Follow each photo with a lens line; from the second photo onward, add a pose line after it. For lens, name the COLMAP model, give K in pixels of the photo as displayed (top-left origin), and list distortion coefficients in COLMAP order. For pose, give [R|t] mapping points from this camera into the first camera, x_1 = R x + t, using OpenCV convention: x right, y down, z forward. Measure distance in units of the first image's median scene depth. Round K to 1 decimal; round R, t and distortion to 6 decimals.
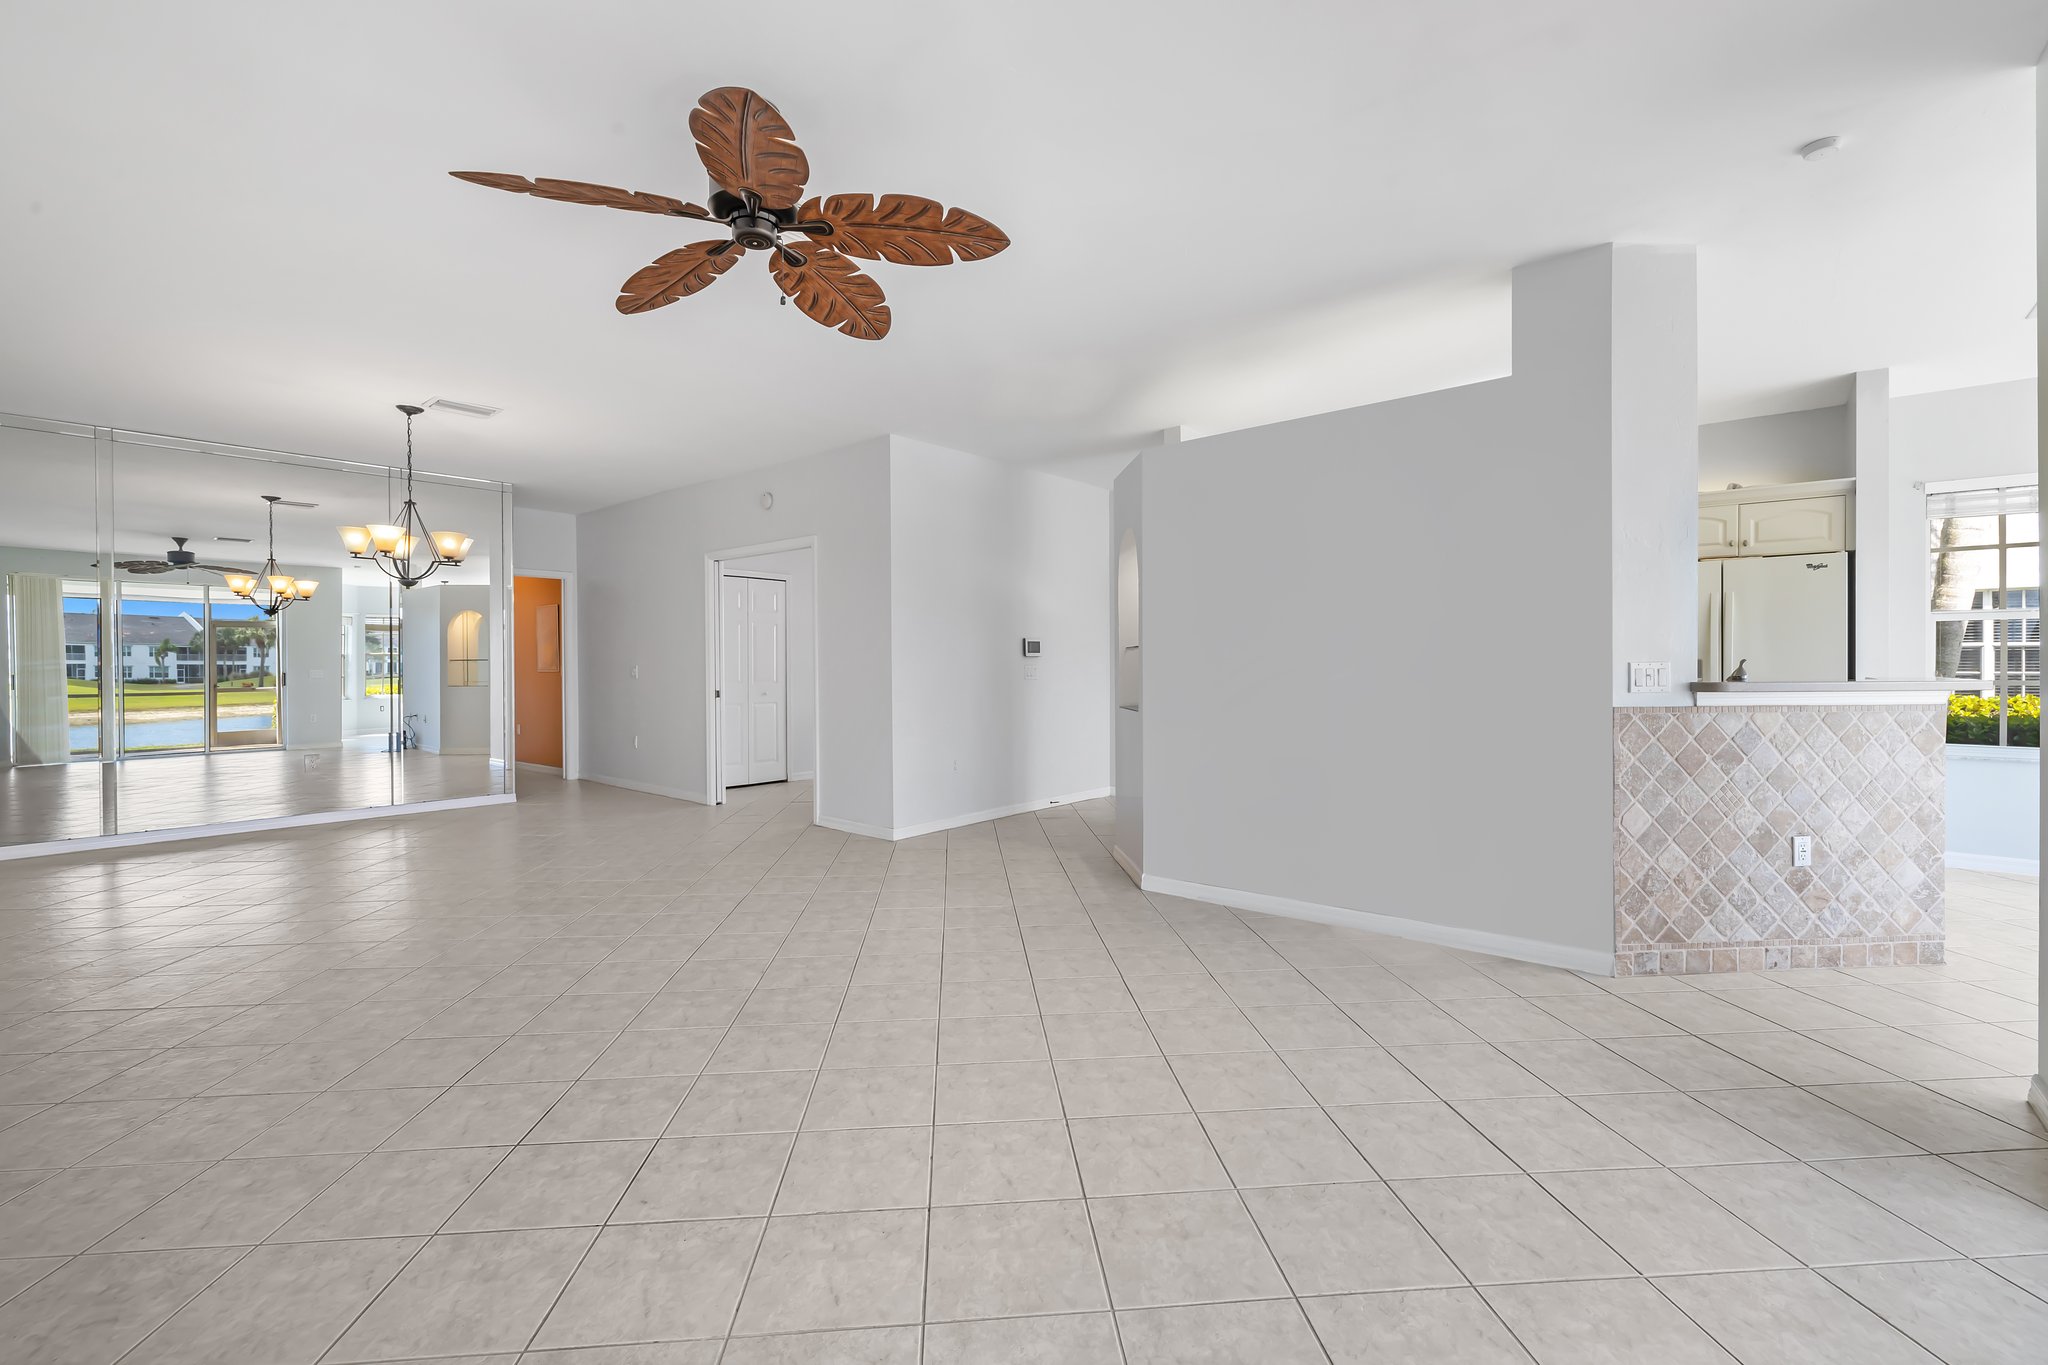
lens RADIAL K [[882.5, 0, 1012.5], [0, 882.5, 682.4], [0, 0, 1]] dist [0.002724, -0.000308]
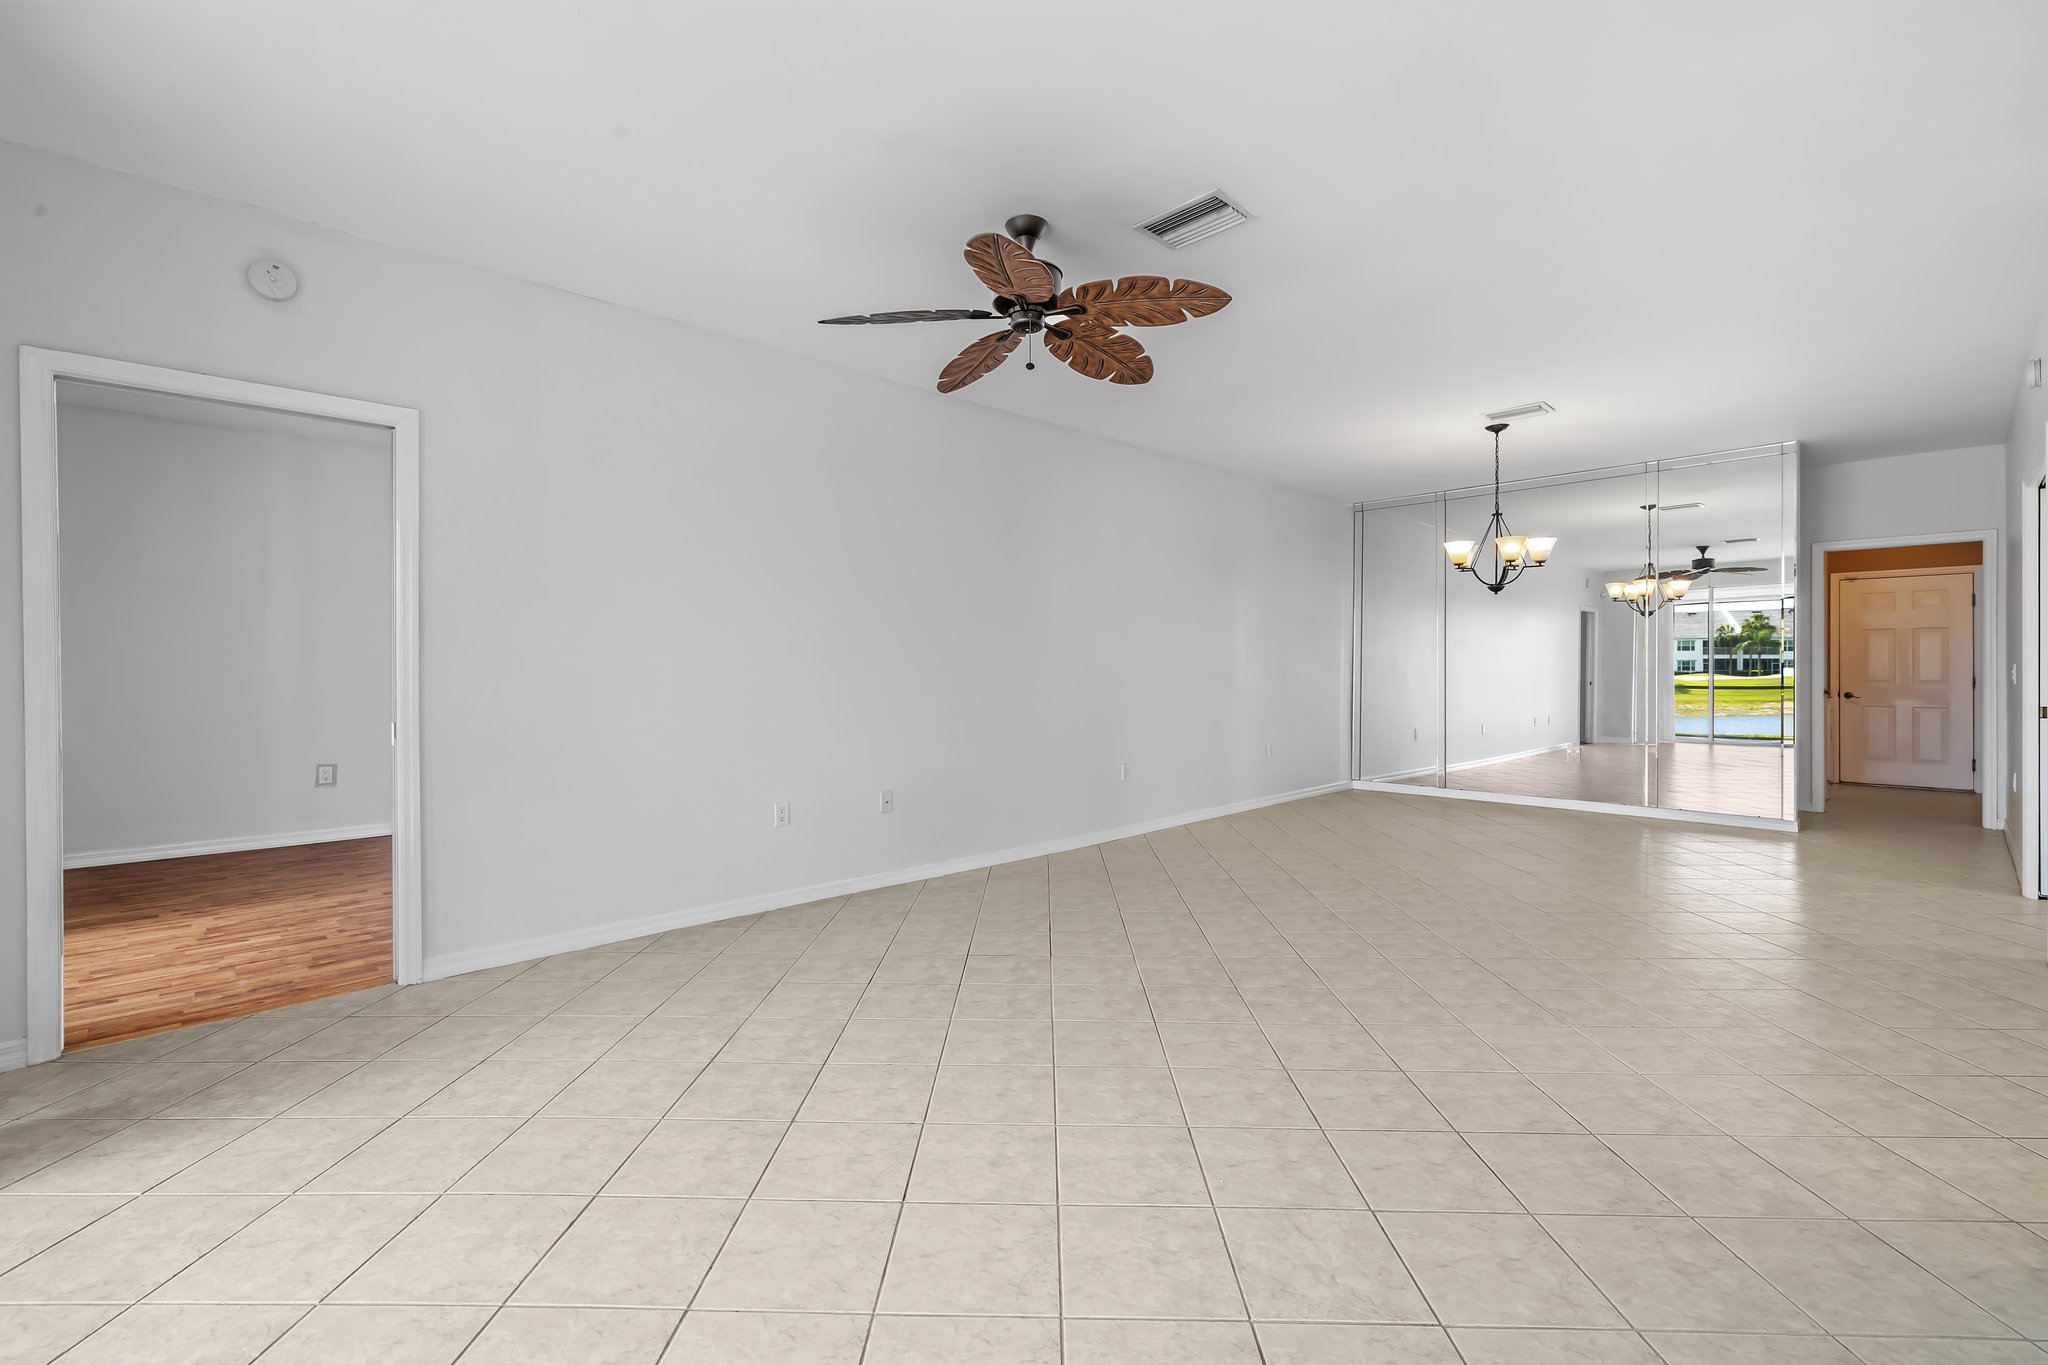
lens RADIAL K [[882.5, 0, 1023.0], [0, 882.5, 675.0], [0, 0, 1]] dist [0.002724, -0.000308]
pose [[-0.091351, 0.012729, -0.995737, 0.708862], [-0.015444, 0.999780, 0.014197, -0.019646], [0.995699, 0.016675, -0.091134, 0.816138]]
